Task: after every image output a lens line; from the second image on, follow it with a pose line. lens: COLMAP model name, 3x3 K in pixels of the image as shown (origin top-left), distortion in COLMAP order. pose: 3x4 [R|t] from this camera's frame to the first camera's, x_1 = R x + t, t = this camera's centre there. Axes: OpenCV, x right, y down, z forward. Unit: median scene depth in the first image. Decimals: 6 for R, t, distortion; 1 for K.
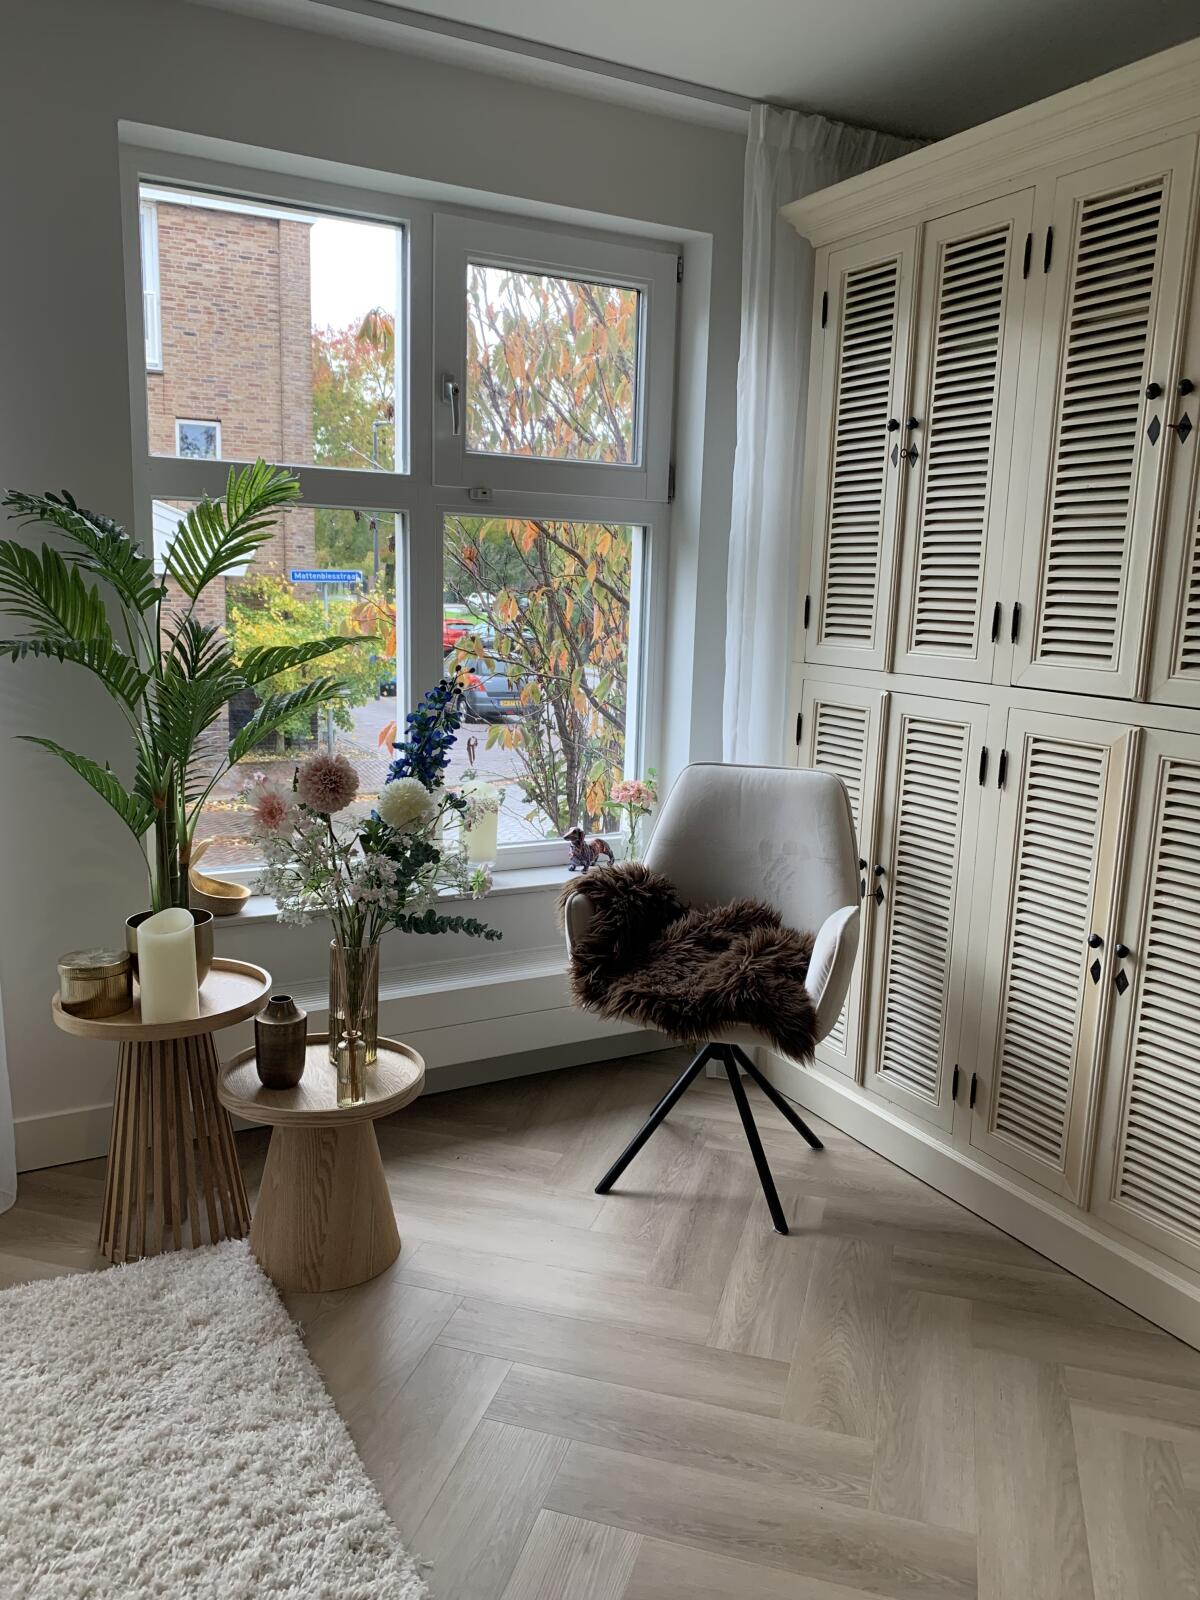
lens RADIAL K [[1235.1, 0, 591.7], [0, 1235.1, 816.8], [0, 0, 1]] dist [0.030301, -0.026827]
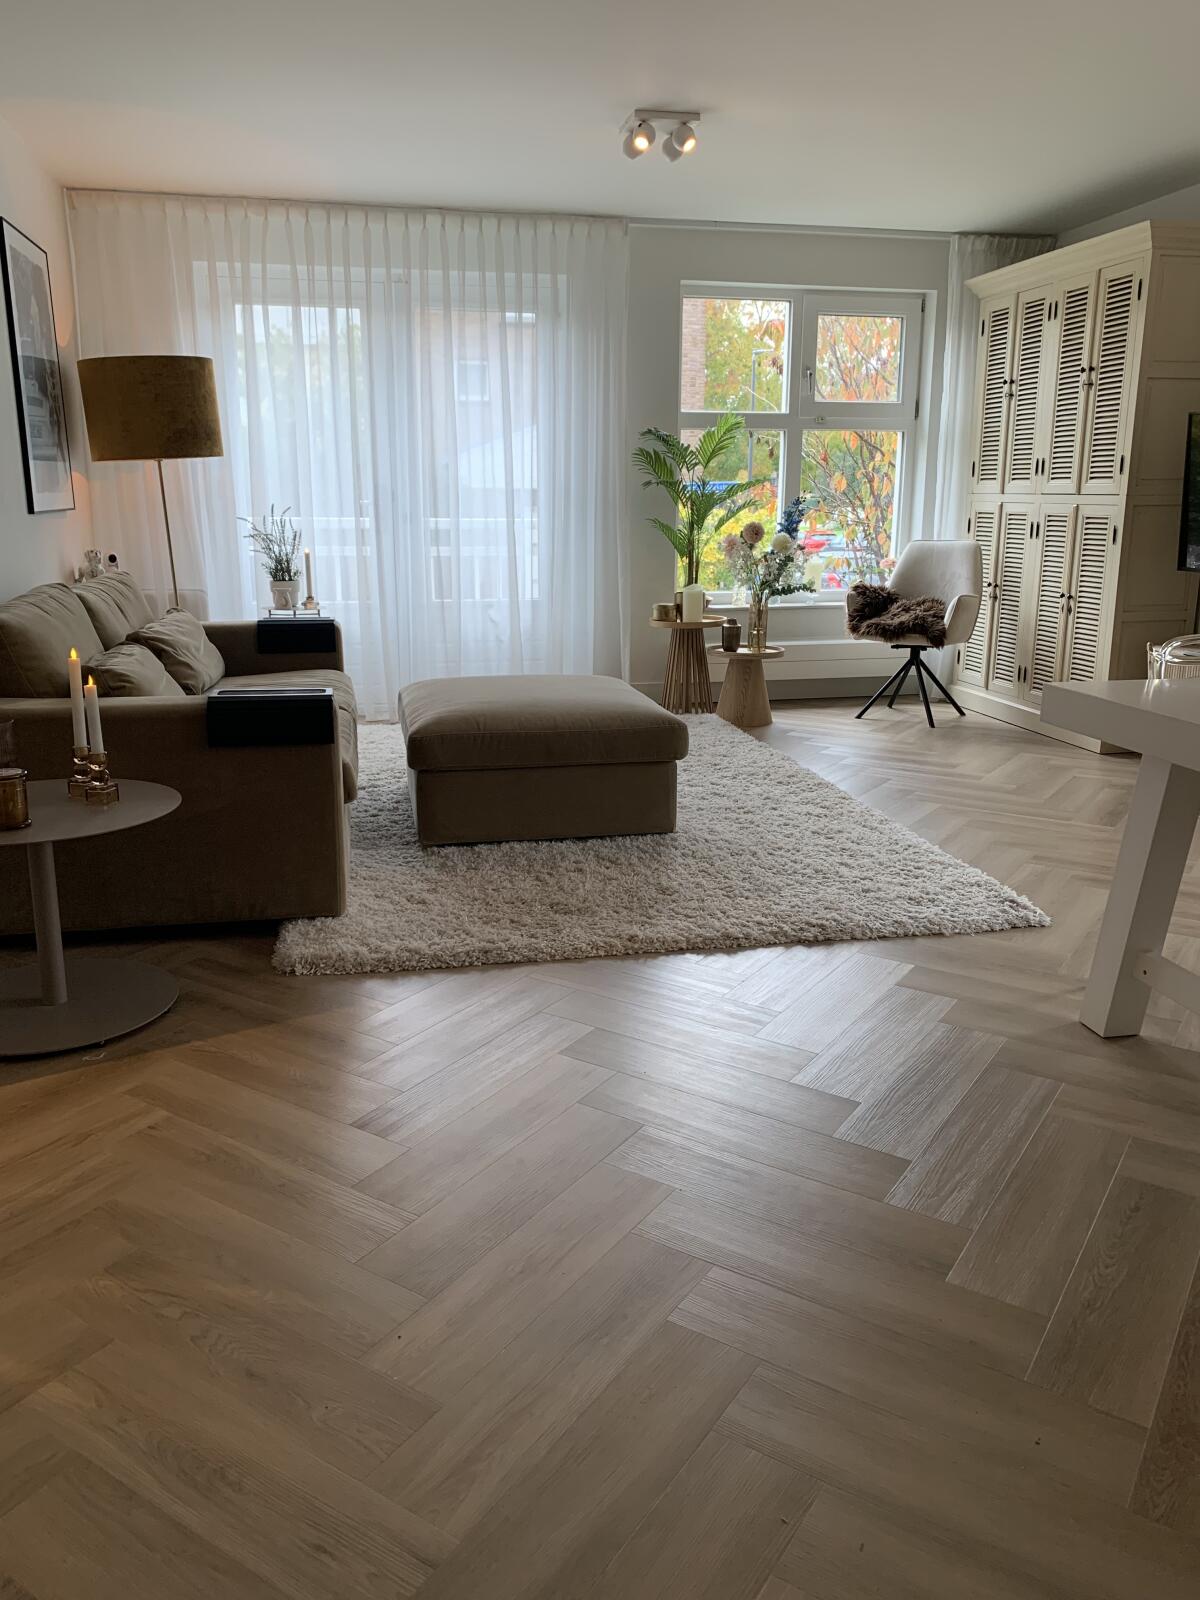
lens RADIAL K [[1235.1, 0, 587.6], [0, 1235.1, 786.5], [0, 0, 1]] dist [0.030301, -0.026827]
pose [[0.957682, 0.041535, -0.284816, 0.189809], [-0.030220, 0.998574, 0.044009, 0.341616], [0.286238, -0.033540, 0.957571, -1.399397]]
